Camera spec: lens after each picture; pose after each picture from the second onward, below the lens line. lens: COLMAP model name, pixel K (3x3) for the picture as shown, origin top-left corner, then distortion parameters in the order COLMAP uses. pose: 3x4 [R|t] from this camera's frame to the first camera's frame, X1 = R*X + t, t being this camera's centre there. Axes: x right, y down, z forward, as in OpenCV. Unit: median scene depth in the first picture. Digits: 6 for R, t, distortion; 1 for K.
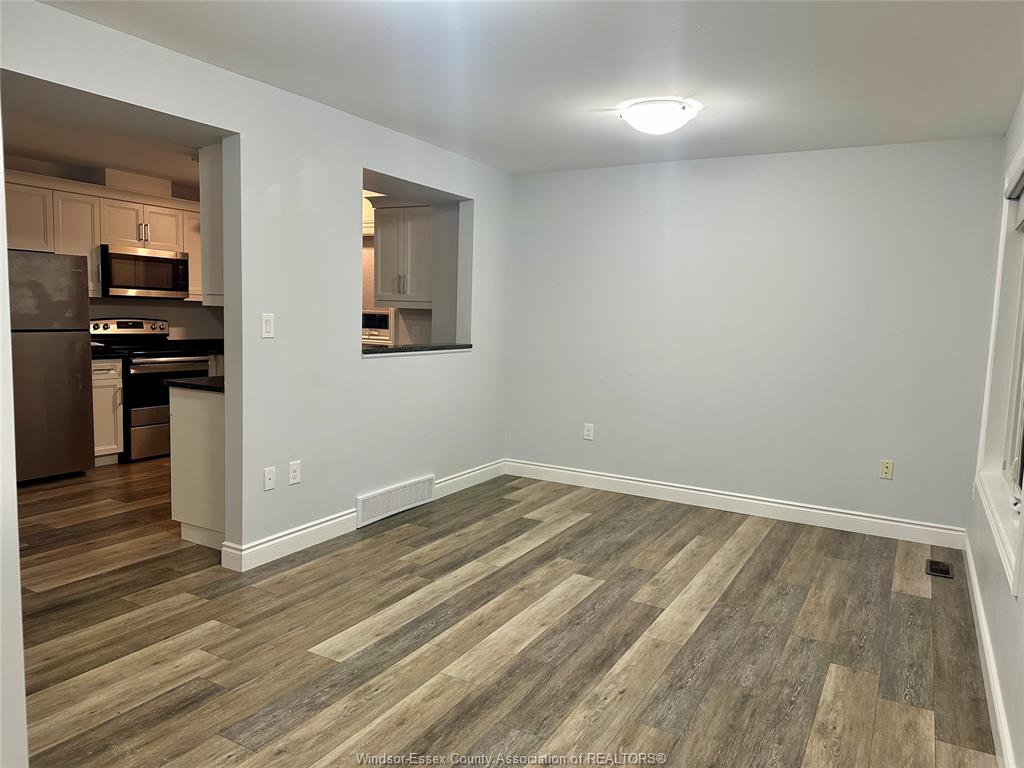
lens RADIAL K [[719.3, 0, 502.1], [0, 719.3, 377.3], [0, 0, 1]] dist [0.045324, -0.048360]
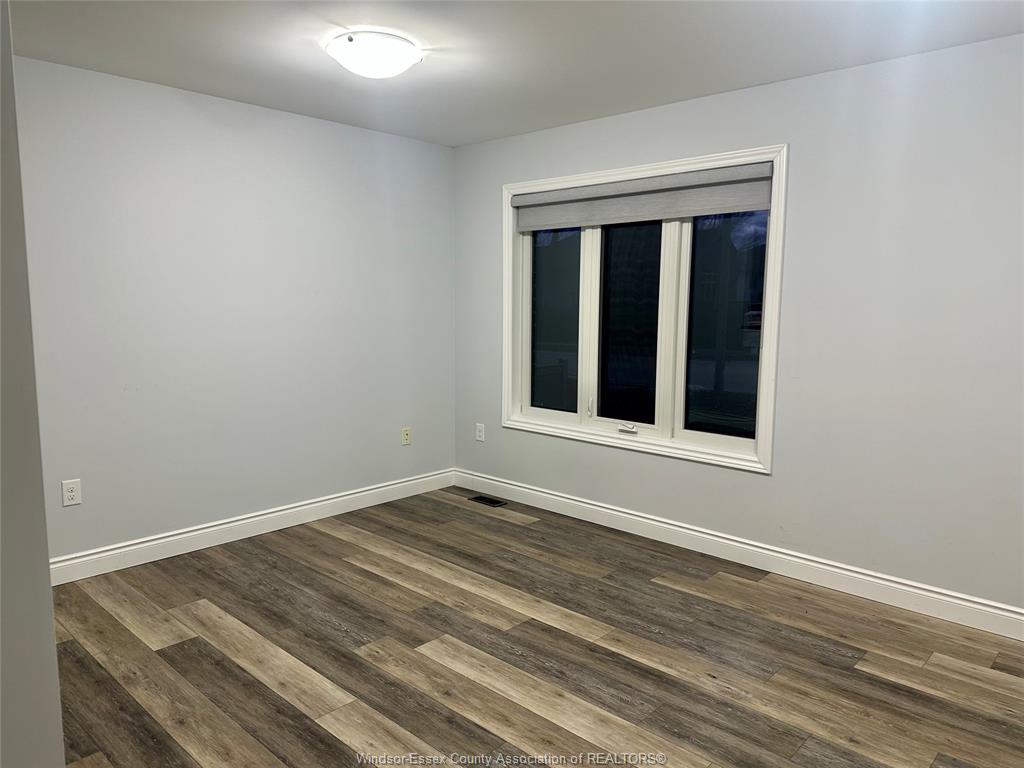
lens RADIAL K [[719.3, 0, 504.5], [0, 719.3, 380.4], [0, 0, 1]] dist [0.045324, -0.048360]
pose [[0.235338, -0.155331, 0.959421, -0.583831], [0.095195, 0.986084, 0.136297, -0.114716], [-0.967240, 0.059257, 0.246849, 0.685010]]
